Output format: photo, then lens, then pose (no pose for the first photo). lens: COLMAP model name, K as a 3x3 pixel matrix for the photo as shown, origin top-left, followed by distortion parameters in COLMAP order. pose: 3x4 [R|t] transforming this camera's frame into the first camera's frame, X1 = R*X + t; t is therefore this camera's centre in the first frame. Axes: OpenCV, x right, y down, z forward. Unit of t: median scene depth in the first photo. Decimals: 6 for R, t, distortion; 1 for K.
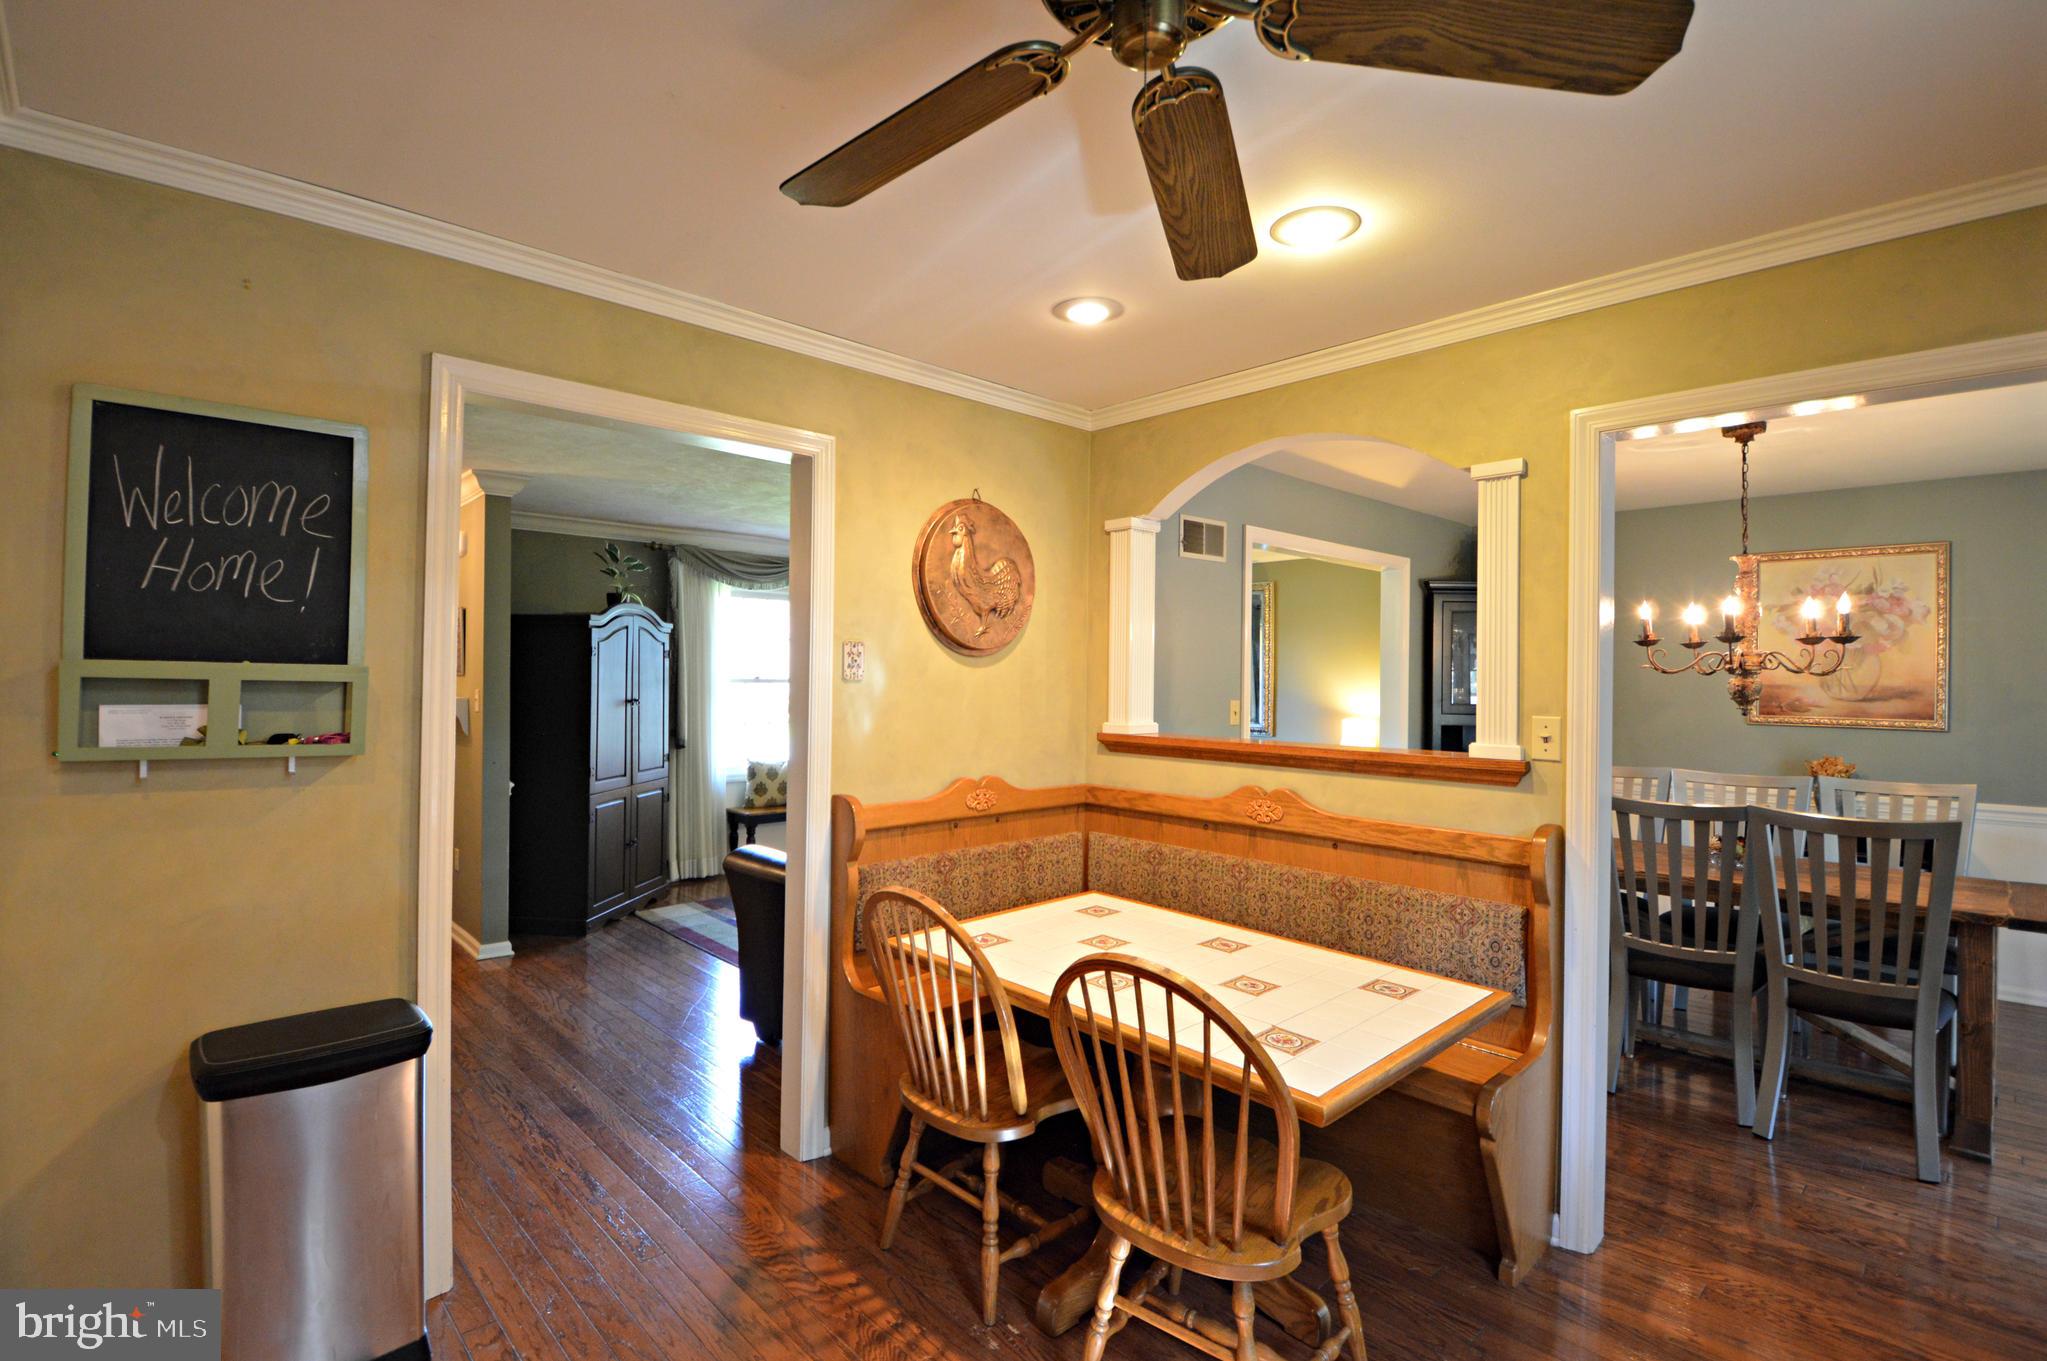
lens RADIAL K [[956.0, 0, 1013.7], [0, 956.0, 676.8], [0, 0, 1]] dist [-0.006765, -0.001369]
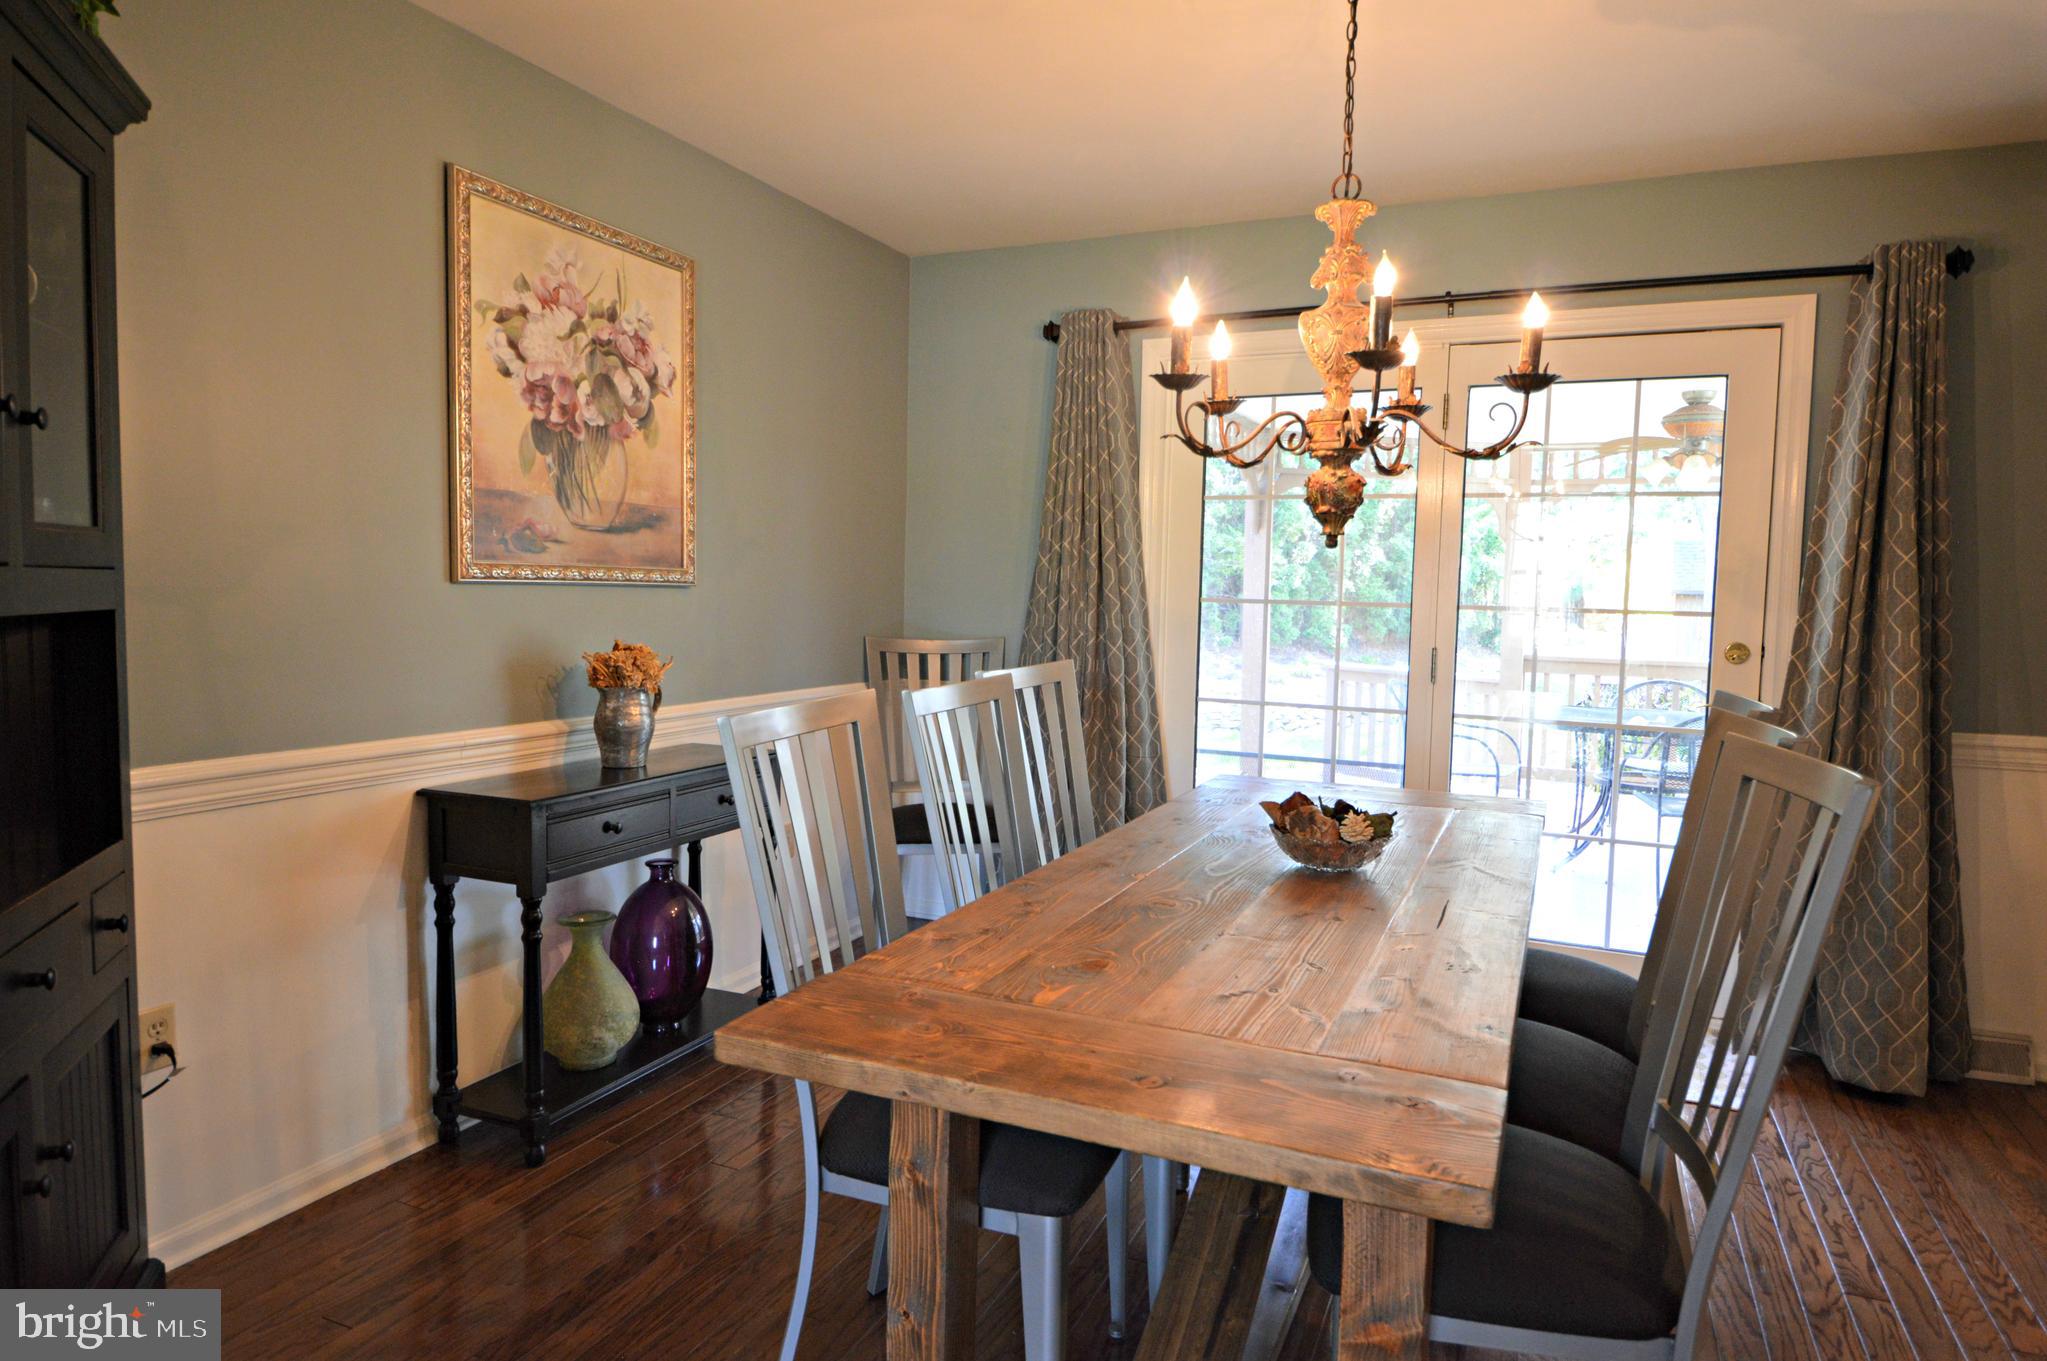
lens RADIAL K [[1234.2, 0, 1023.8], [0, 1234.2, 680.9], [0, 0, 1]] dist [0.000801, 0.000082]
pose [[-0.372512, -0.082015, 0.924396, 0.188234], [-0.020461, 0.996571, 0.080173, 0.048187], [-0.927802, 0.010952, -0.372913, 1.054927]]
